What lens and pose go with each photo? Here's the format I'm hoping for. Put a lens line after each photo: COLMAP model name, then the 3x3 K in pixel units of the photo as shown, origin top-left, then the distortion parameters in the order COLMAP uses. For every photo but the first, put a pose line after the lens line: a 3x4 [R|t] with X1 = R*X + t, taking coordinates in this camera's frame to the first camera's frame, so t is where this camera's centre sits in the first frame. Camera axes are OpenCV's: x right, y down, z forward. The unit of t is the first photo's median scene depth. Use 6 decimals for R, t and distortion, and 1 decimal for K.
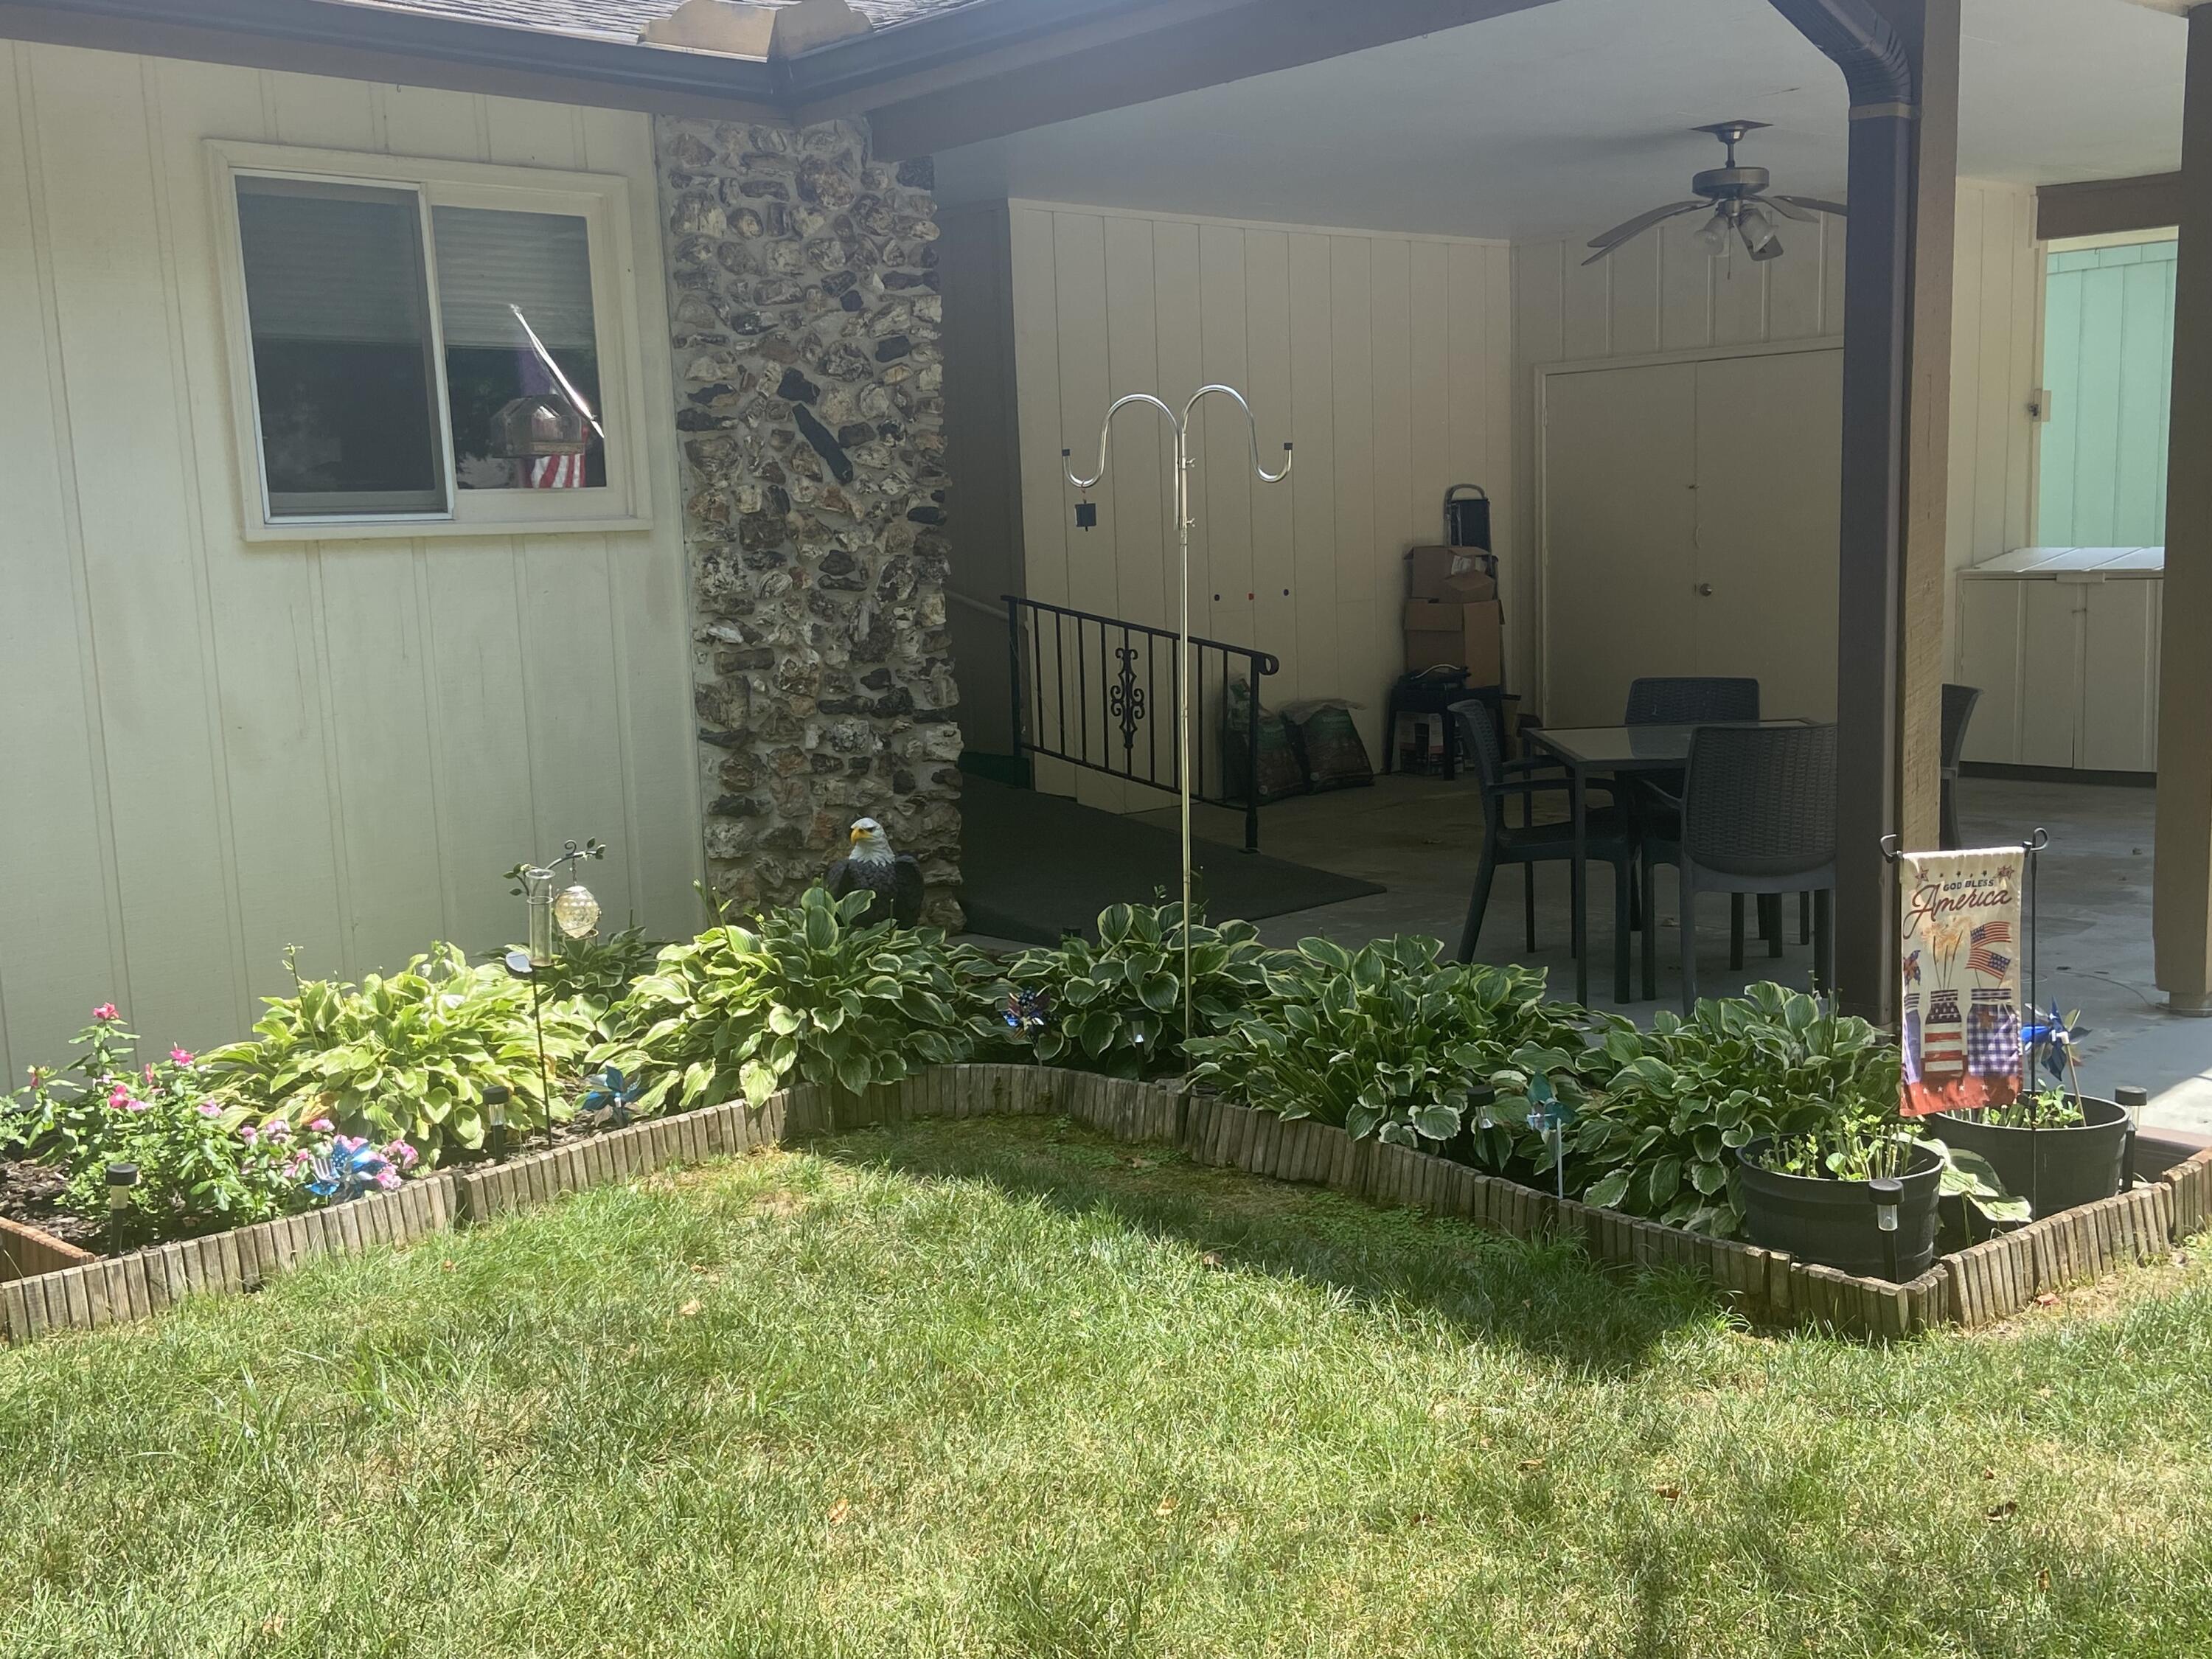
lens RADIAL K [[2325.3, 0, 1103.8], [0, 2325.3, 836.9], [0, 0, 1]] dist [0.092567, 0.000000]
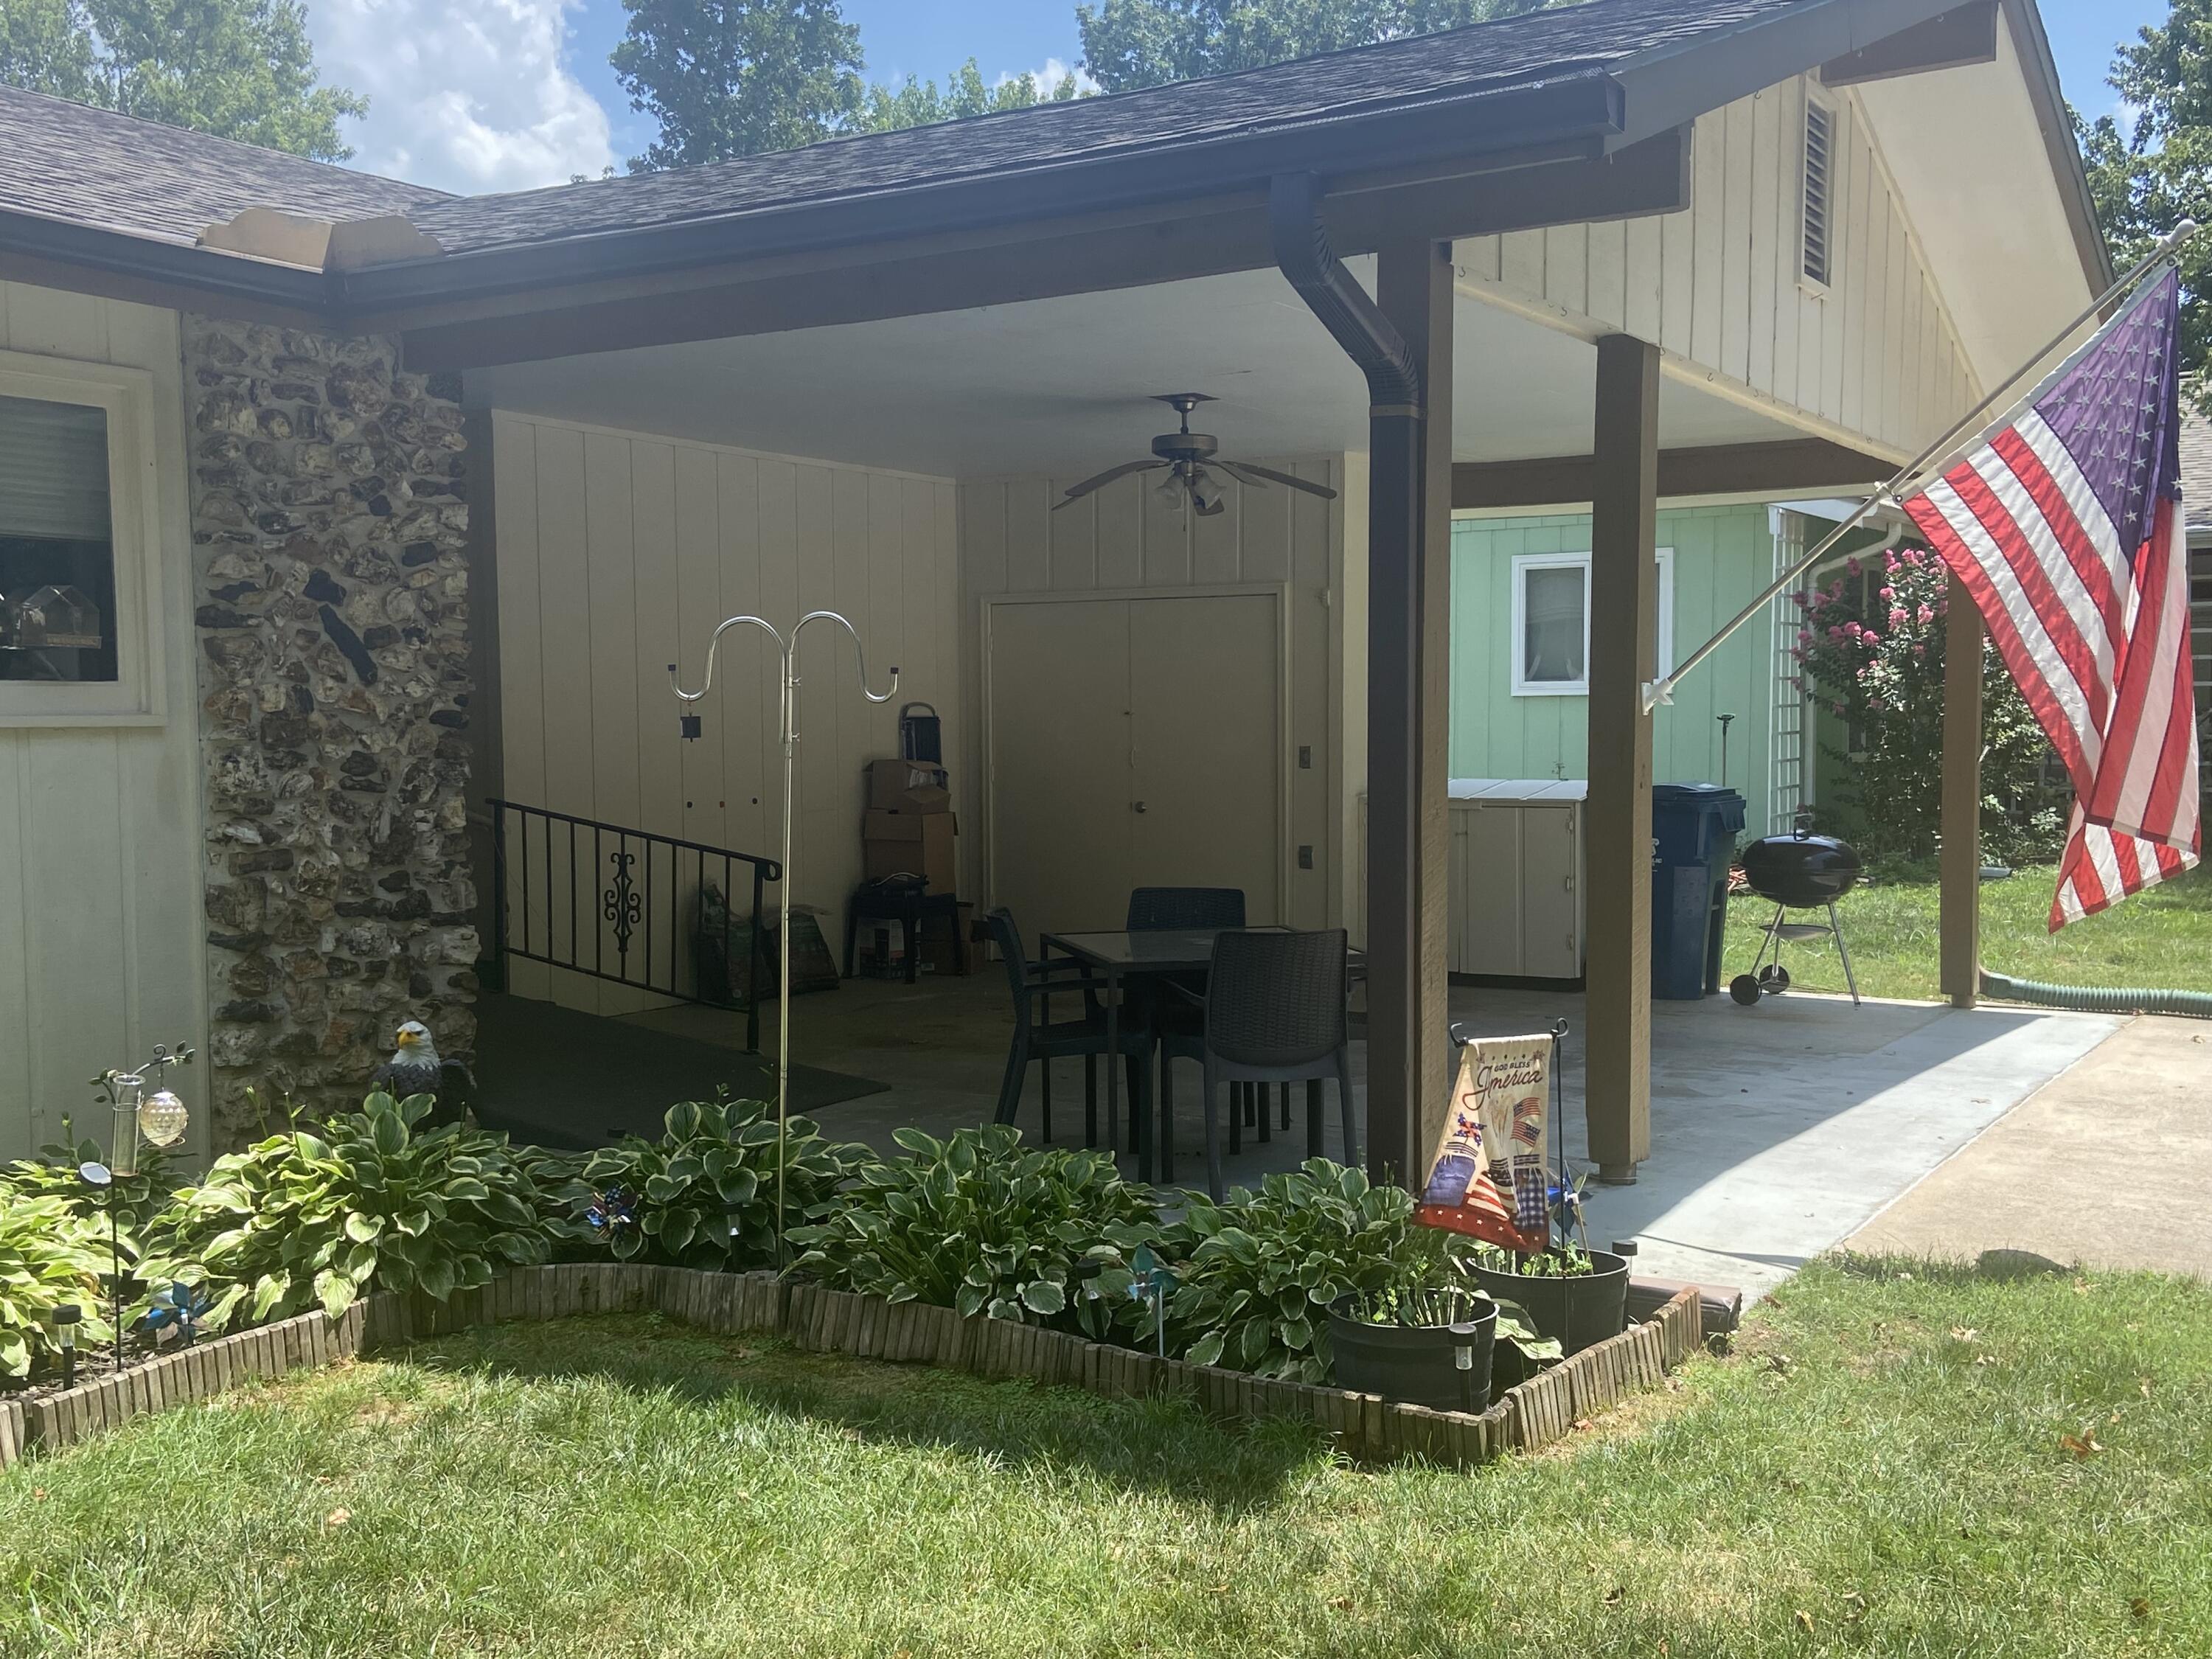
lens RADIAL K [[2325.3, 0, 1103.8], [0, 2325.3, 836.1], [0, 0, 1]] dist [0.092567, 0.000000]
pose [[0.962948, 0.014574, 0.269291, -0.098904], [0.009663, 0.996033, -0.088459, 0.005016], [-0.269512, 0.087783, 0.958988, -0.046908]]
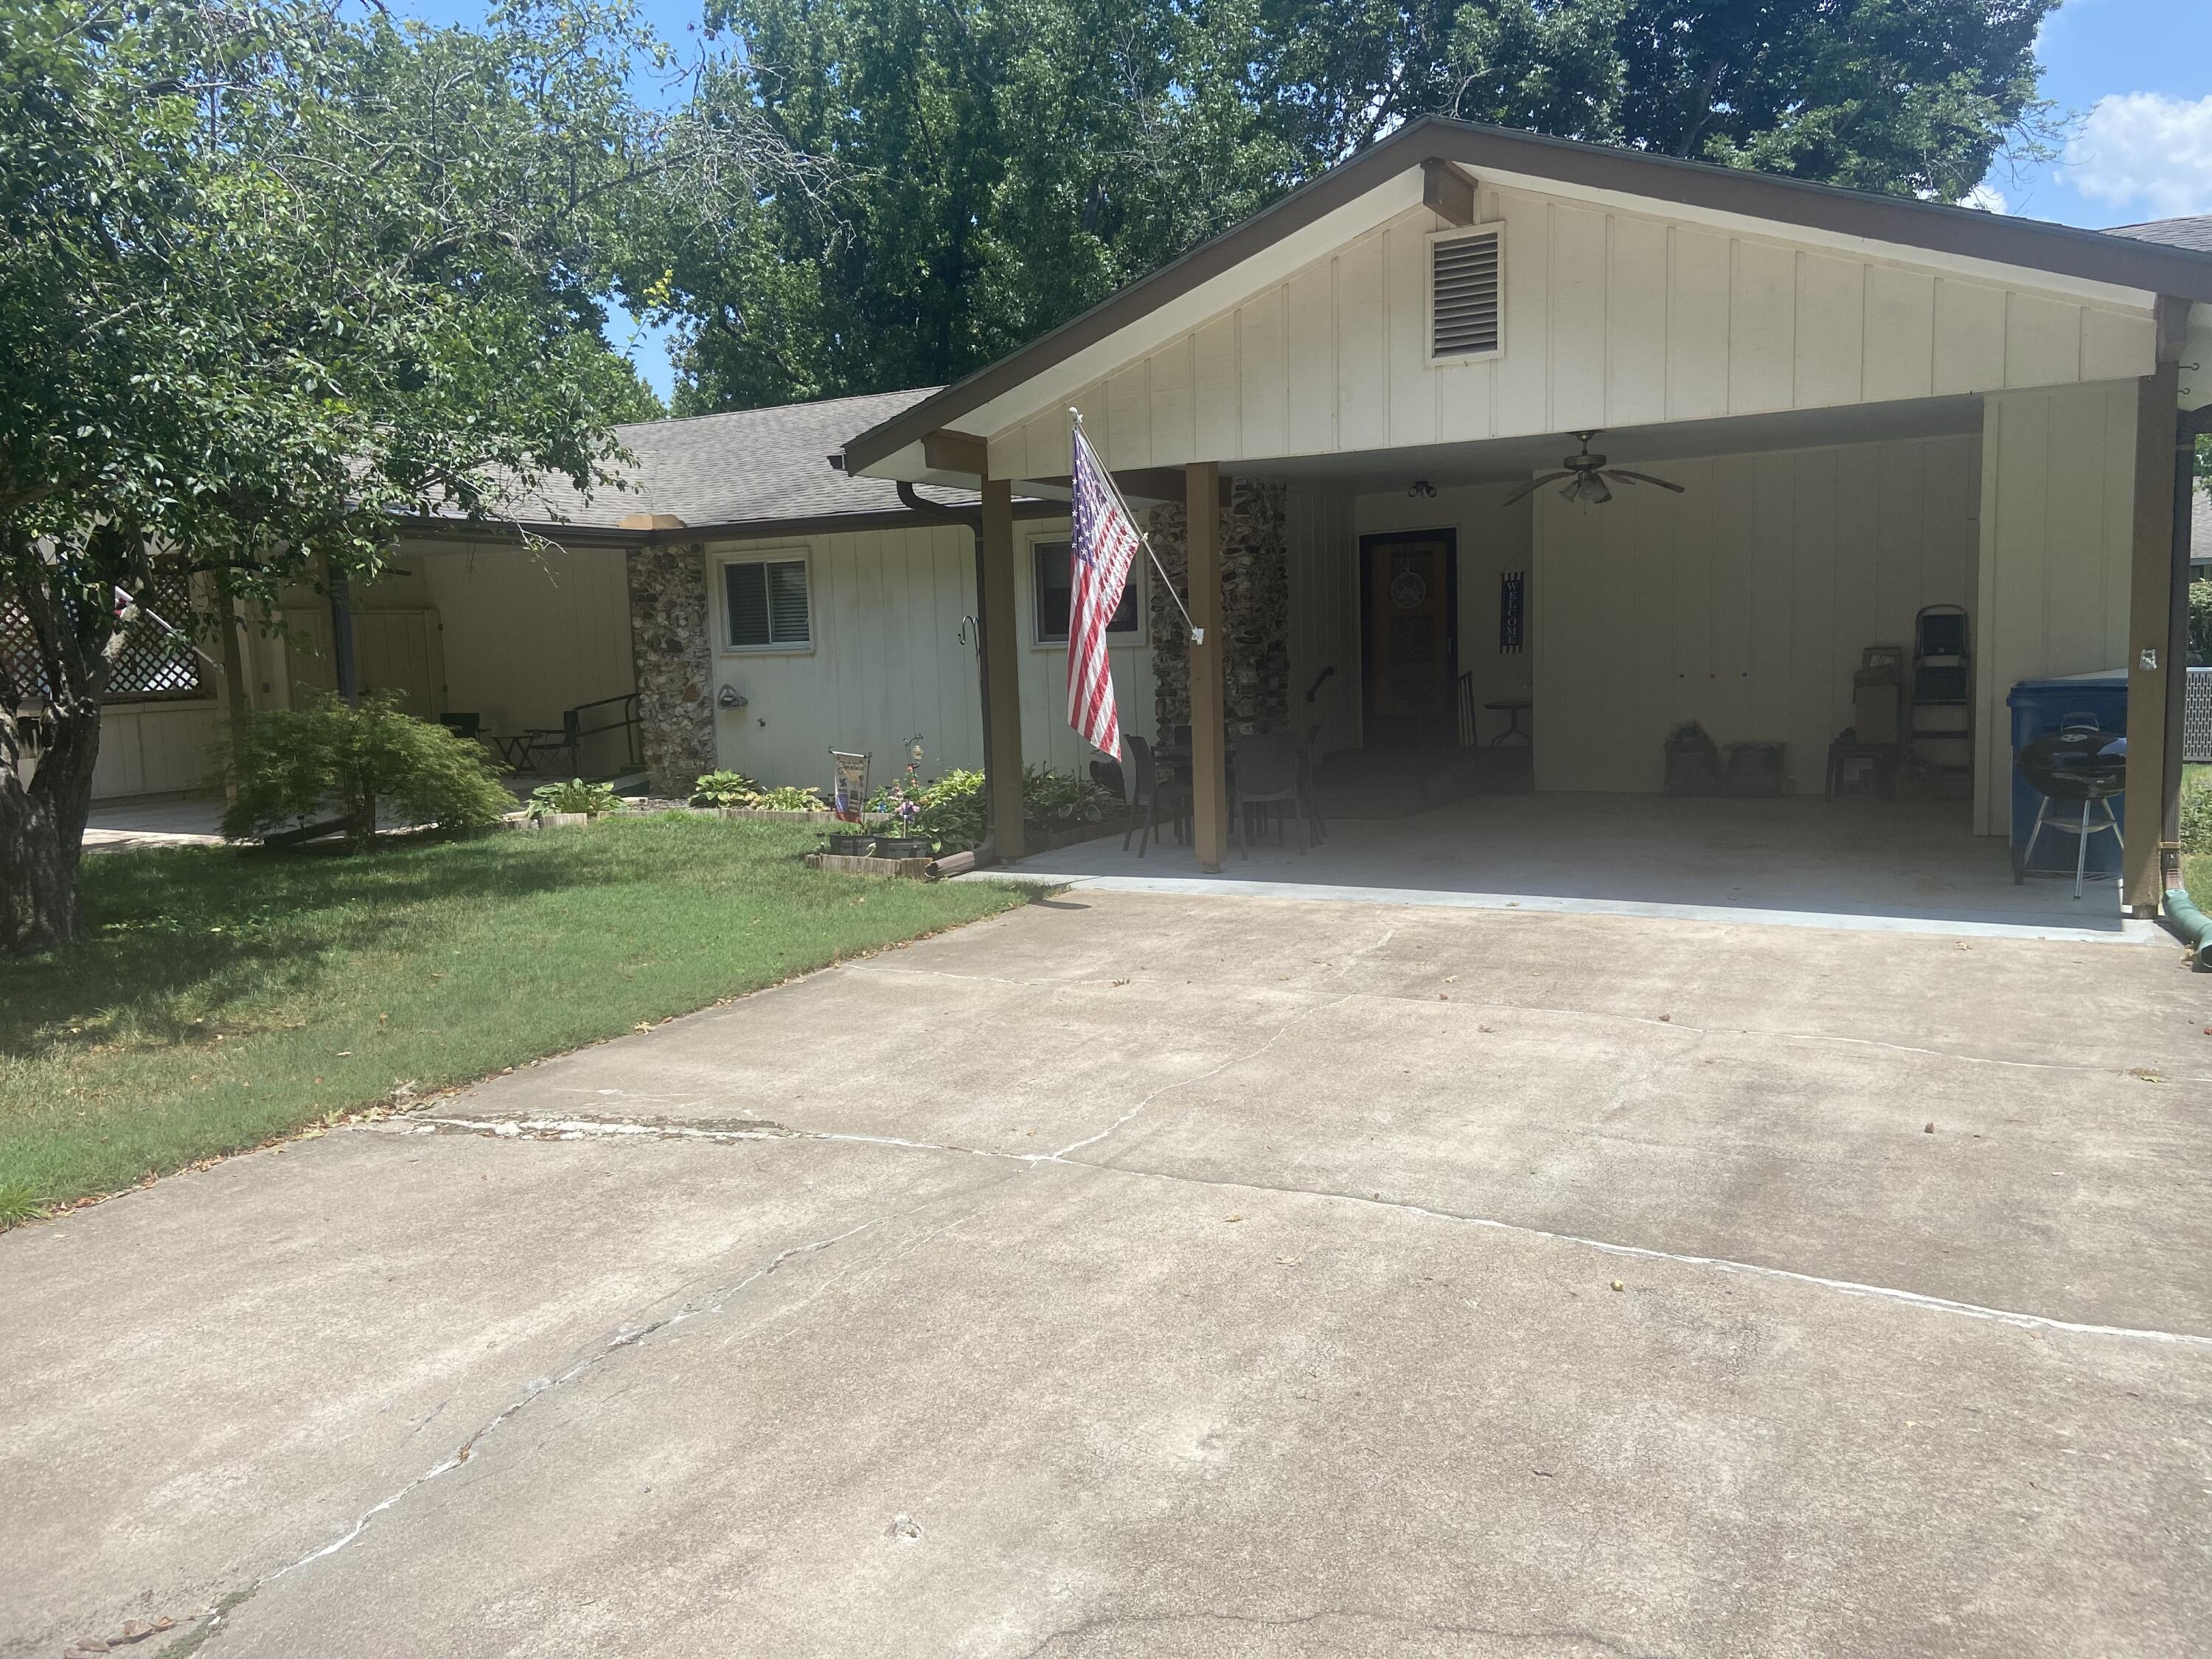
lens RADIAL K [[1659.5, 0, 1107.8], [0, 1659.5, 835.5], [0, 0, 1]] dist [-0.000284, -0.000275]
pose [[0.304556, 0.125112, -0.944242, 2.152373], [-0.106894, 0.989563, 0.096640, -0.111440], [0.946477, 0.071501, 0.314751, 0.390746]]
